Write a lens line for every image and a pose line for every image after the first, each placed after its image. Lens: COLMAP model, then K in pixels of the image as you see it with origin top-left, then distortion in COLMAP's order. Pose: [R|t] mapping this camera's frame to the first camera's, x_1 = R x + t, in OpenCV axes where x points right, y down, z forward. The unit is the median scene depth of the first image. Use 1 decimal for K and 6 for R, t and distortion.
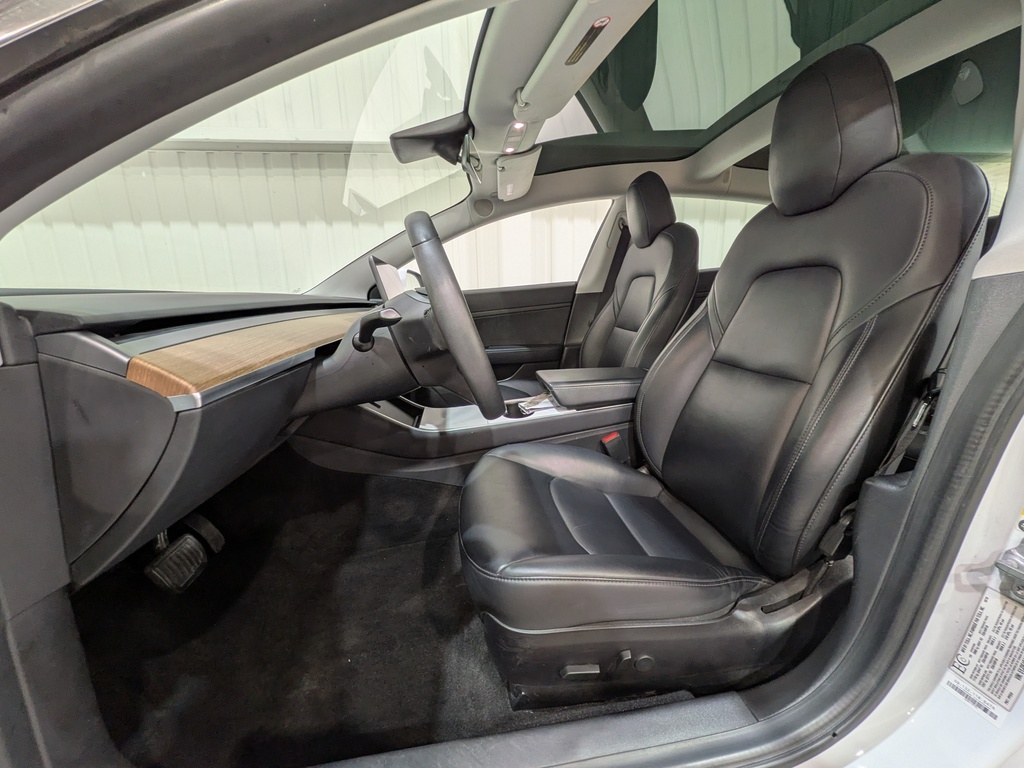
lens RADIAL K [[400.2, 0, 514.3], [0, 400.2, 386.8], [0, 0, 1]] dist [-0.002080, -0.000230]
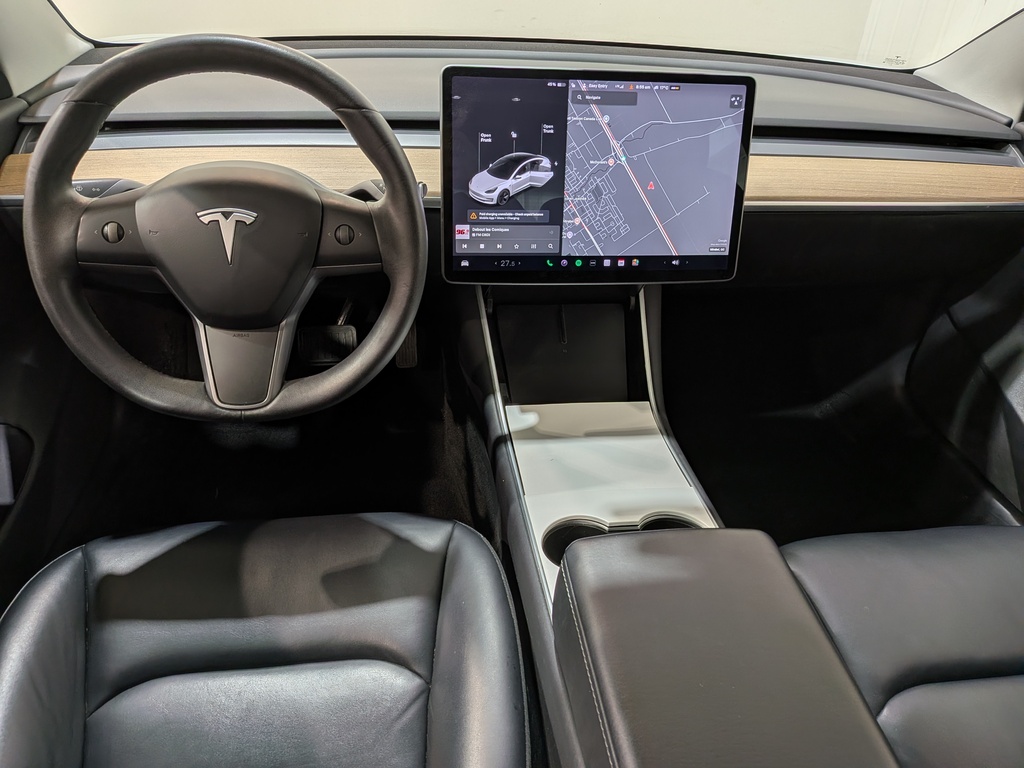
lens RADIAL K [[736.3, 0, 506.0], [0, 736.3, 388.5], [0, 0, 1]] dist [0.049296, -0.063624]
pose [[-0.014558, 0.570871, -0.820911, 0.347619], [-0.266288, 0.789134, 0.553496, -0.290283], [0.963784, 0.226657, 0.140528, 0.546294]]
